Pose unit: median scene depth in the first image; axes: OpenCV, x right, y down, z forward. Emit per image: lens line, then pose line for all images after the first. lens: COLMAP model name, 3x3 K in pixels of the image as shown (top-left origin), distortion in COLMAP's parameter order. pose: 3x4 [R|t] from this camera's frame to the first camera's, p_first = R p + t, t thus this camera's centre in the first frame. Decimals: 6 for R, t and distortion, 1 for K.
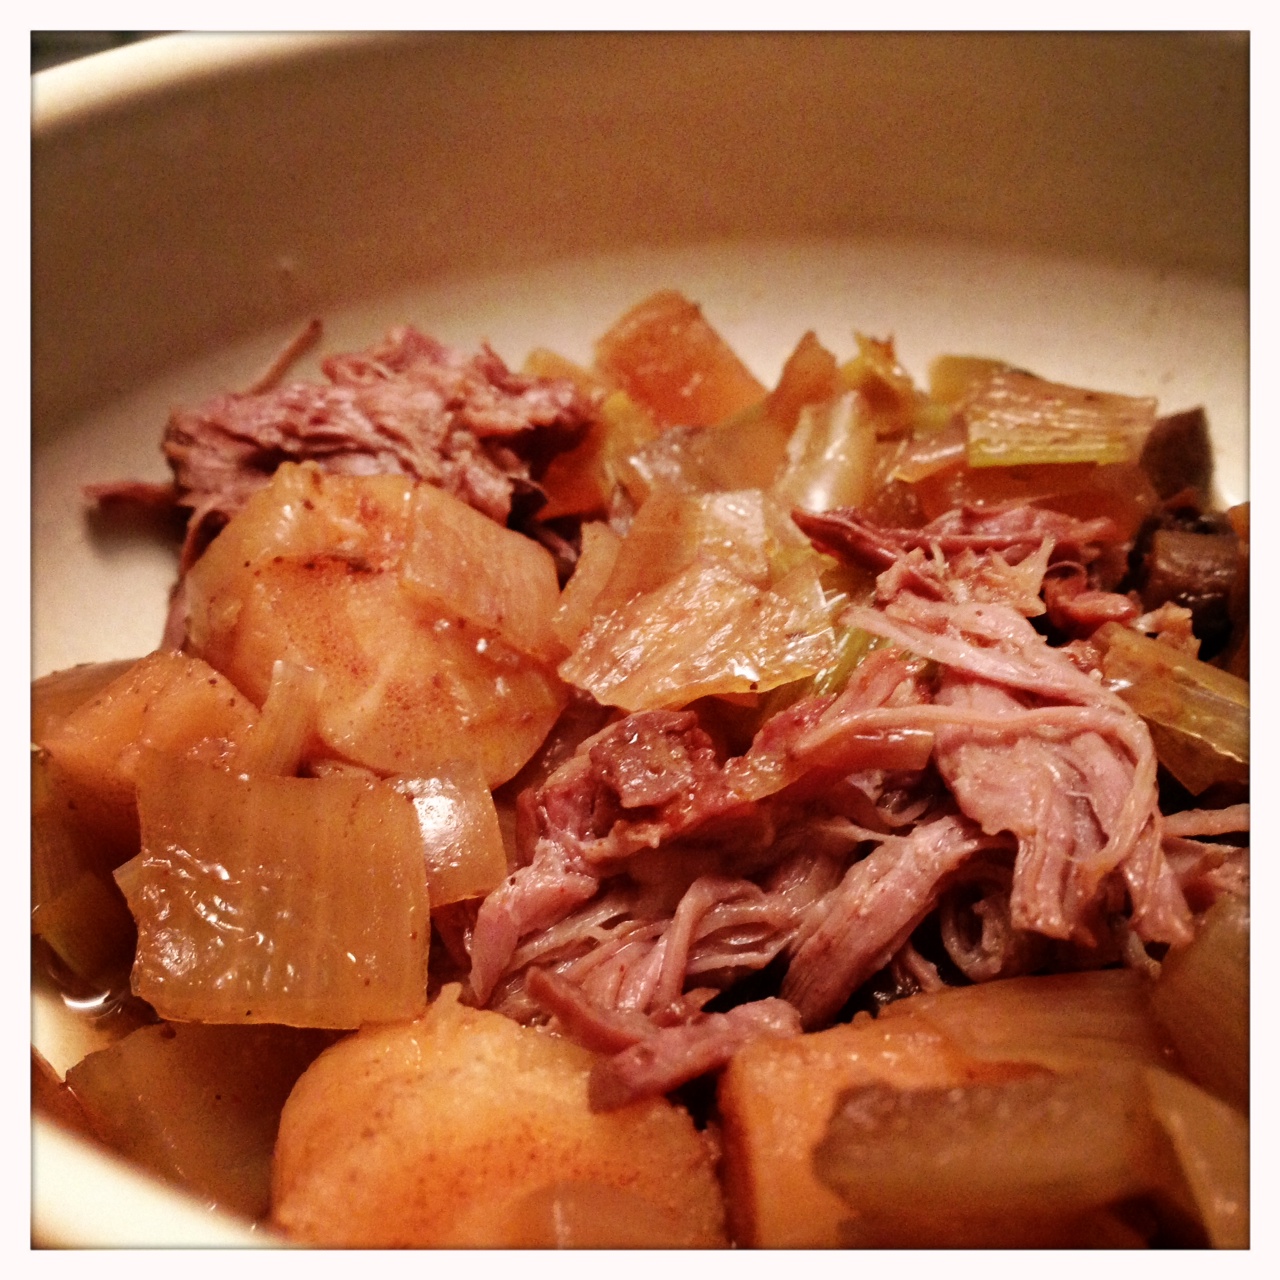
lens RADIAL K [[1641.1, 0, 638.1], [0, 1641.1, 666.2], [0, 0, 1]] dist [0.034242, -0.088477]
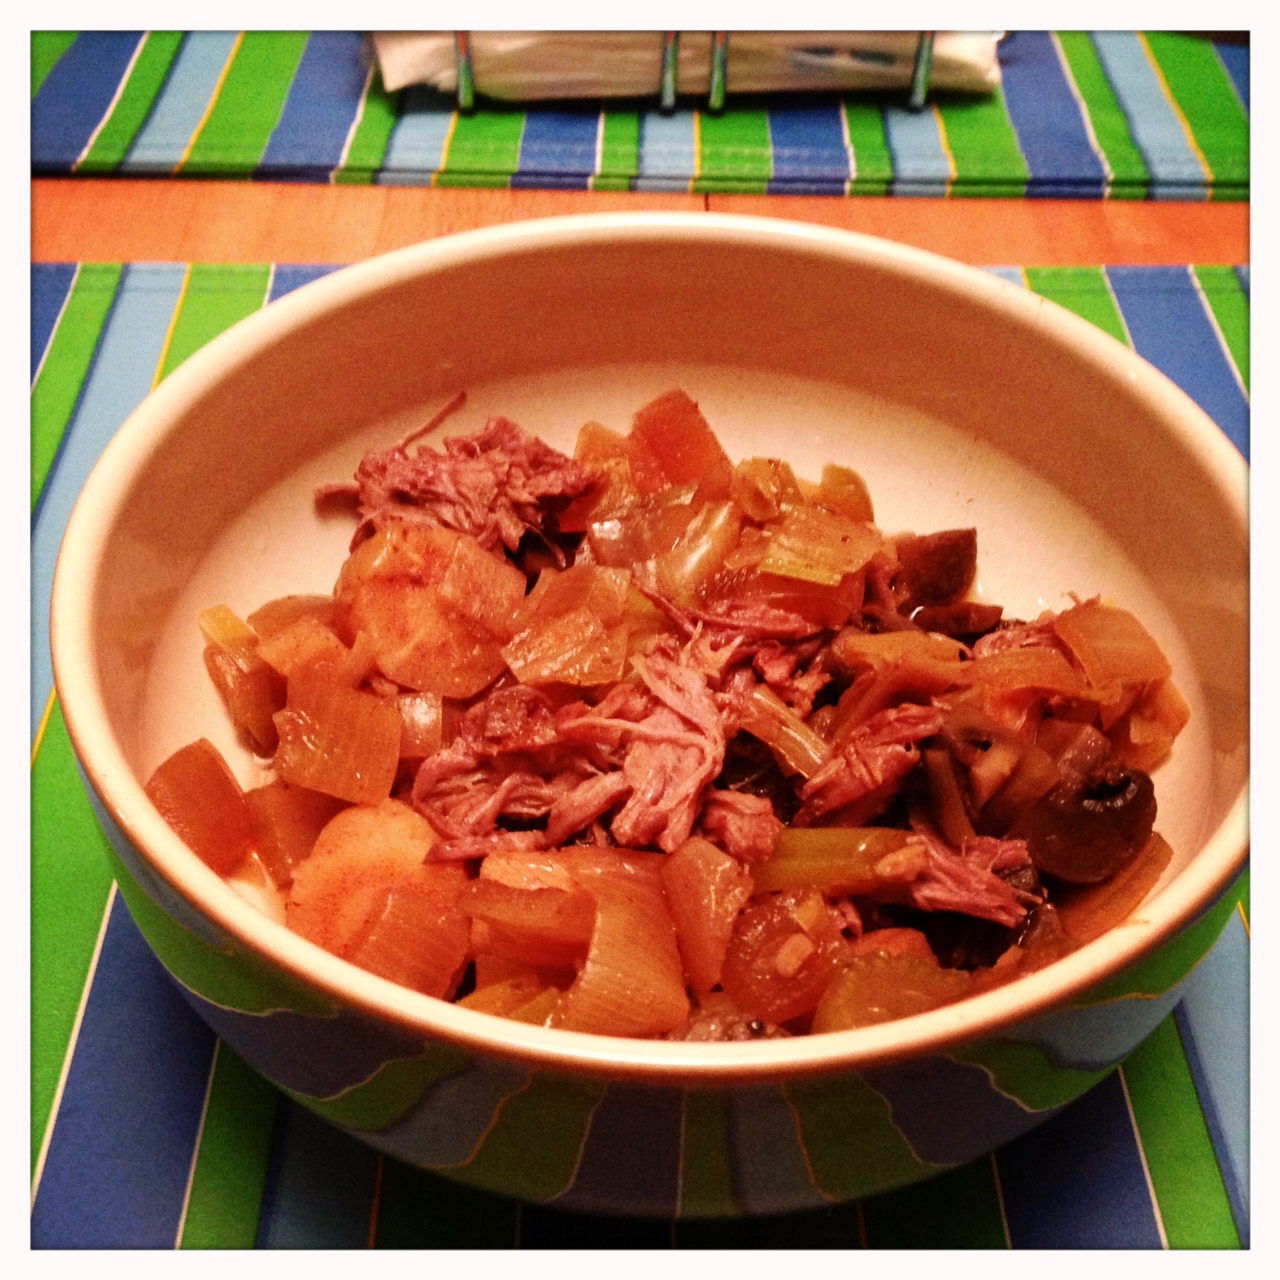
lens RADIAL K [[1641.1, 0, 638.1], [0, 1641.1, 666.2], [0, 0, 1]] dist [0.034242, -0.088477]
pose [[0.958738, 0.204111, -0.197891, 0.566479], [-0.164824, 0.966232, 0.198064, -0.444757], [0.231636, -0.157274, 0.960005, -0.997278]]
